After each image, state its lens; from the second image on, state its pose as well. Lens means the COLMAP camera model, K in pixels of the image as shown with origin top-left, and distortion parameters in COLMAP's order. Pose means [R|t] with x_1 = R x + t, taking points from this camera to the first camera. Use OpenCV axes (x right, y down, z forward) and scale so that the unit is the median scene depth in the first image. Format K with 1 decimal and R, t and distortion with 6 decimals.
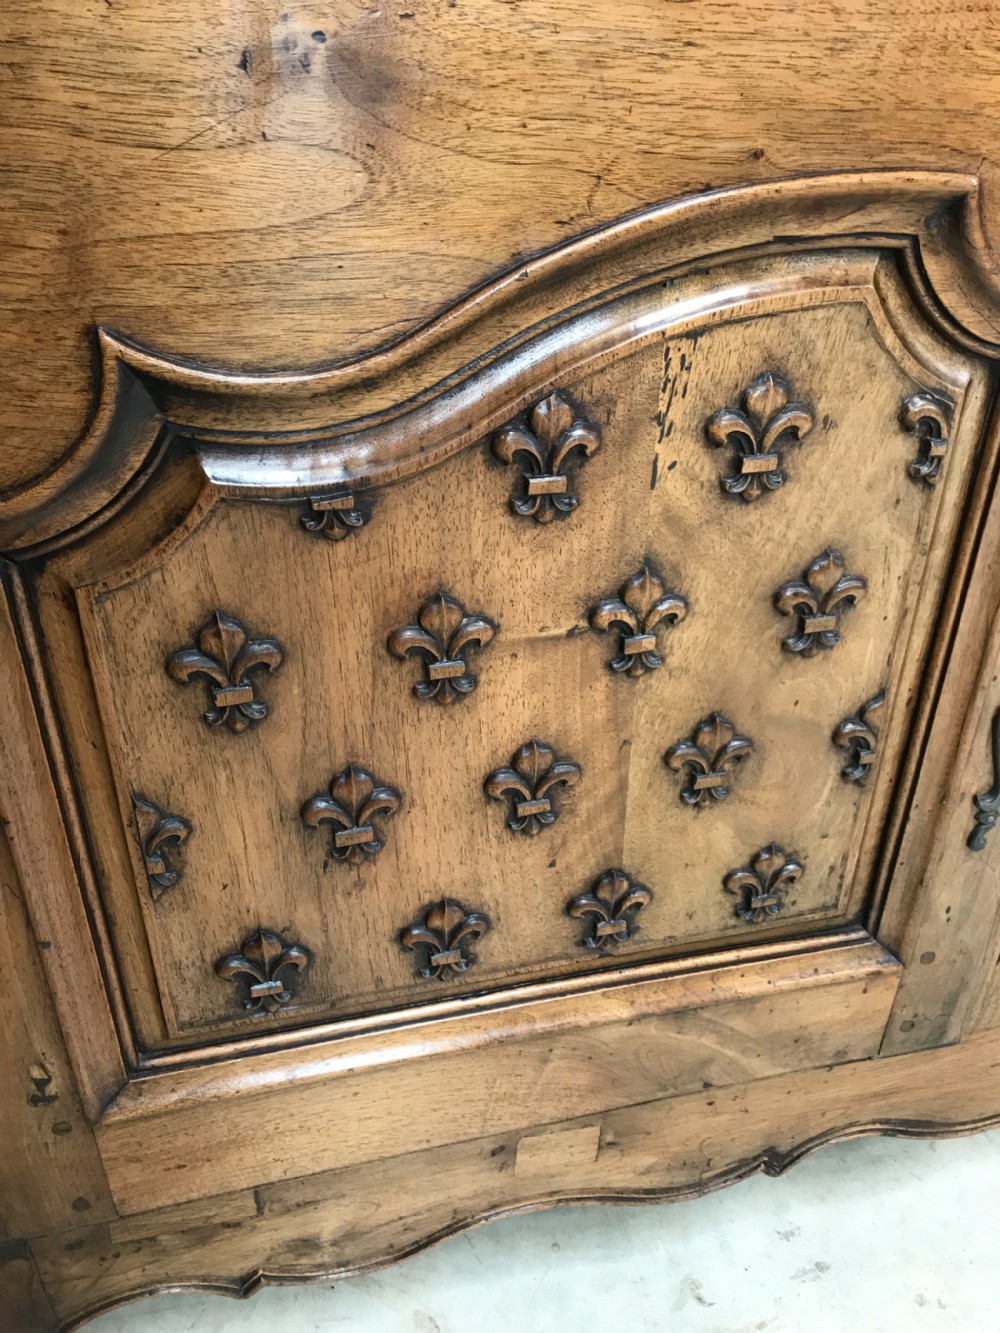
lens RADIAL K [[1101.1, 0, 508.6], [0, 1101.1, 663.8], [0, 0, 1]] dist [0.005189, -0.034193]
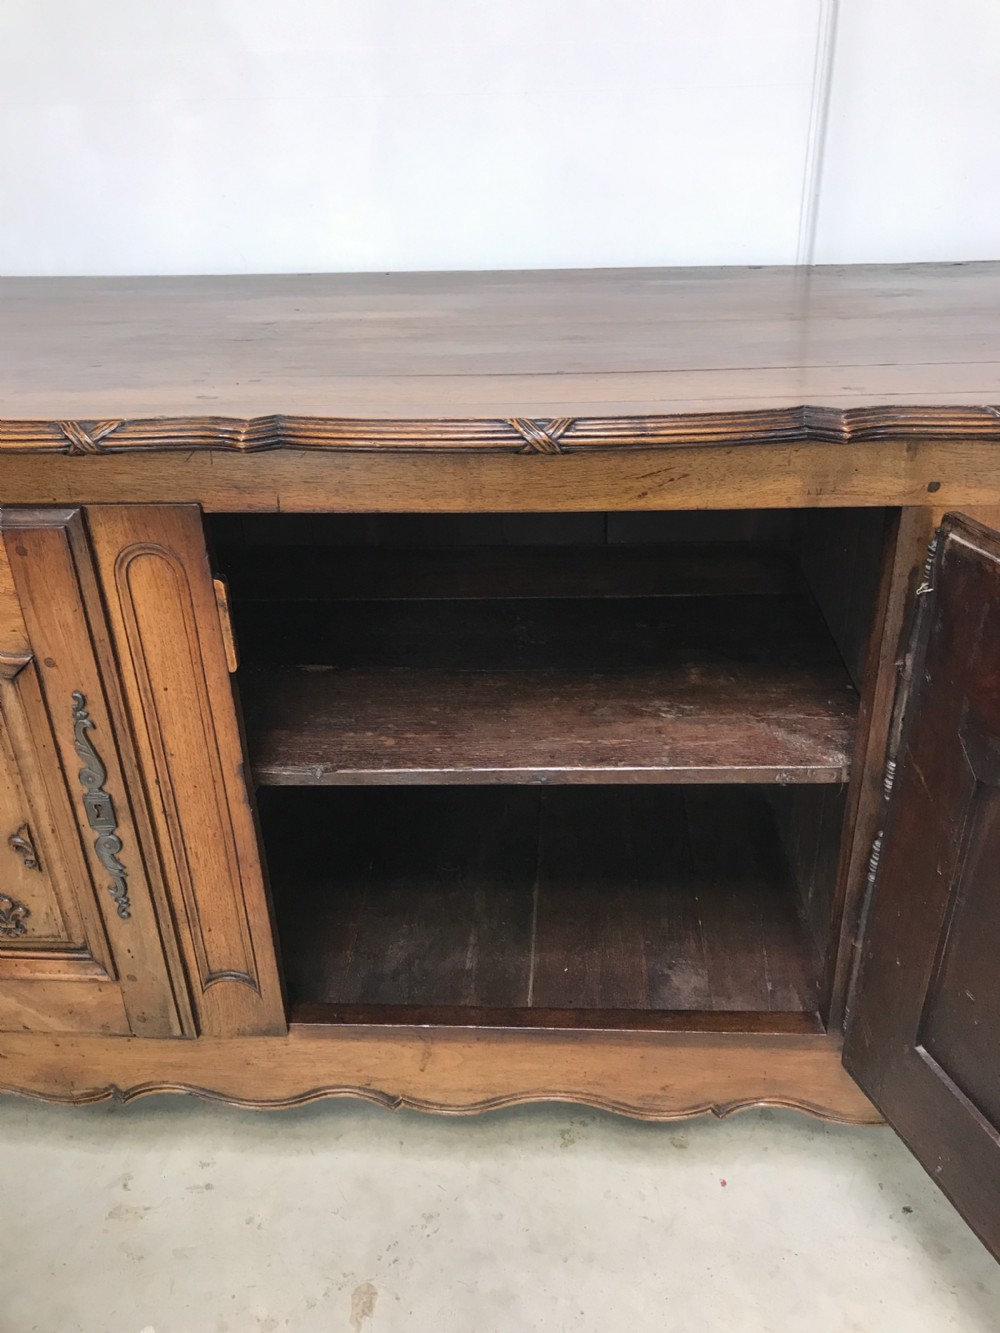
lens RADIAL K [[1103.3, 0, 504.6], [0, 1103.3, 670.4], [0, 0, 1]] dist [0.002841, 0.010832]
pose [[0.953619, 0.106421, -0.281577, 2.086554], [-0.116760, 0.992956, -0.020147, -0.381744], [0.277450, 0.052089, 0.959327, -0.828448]]
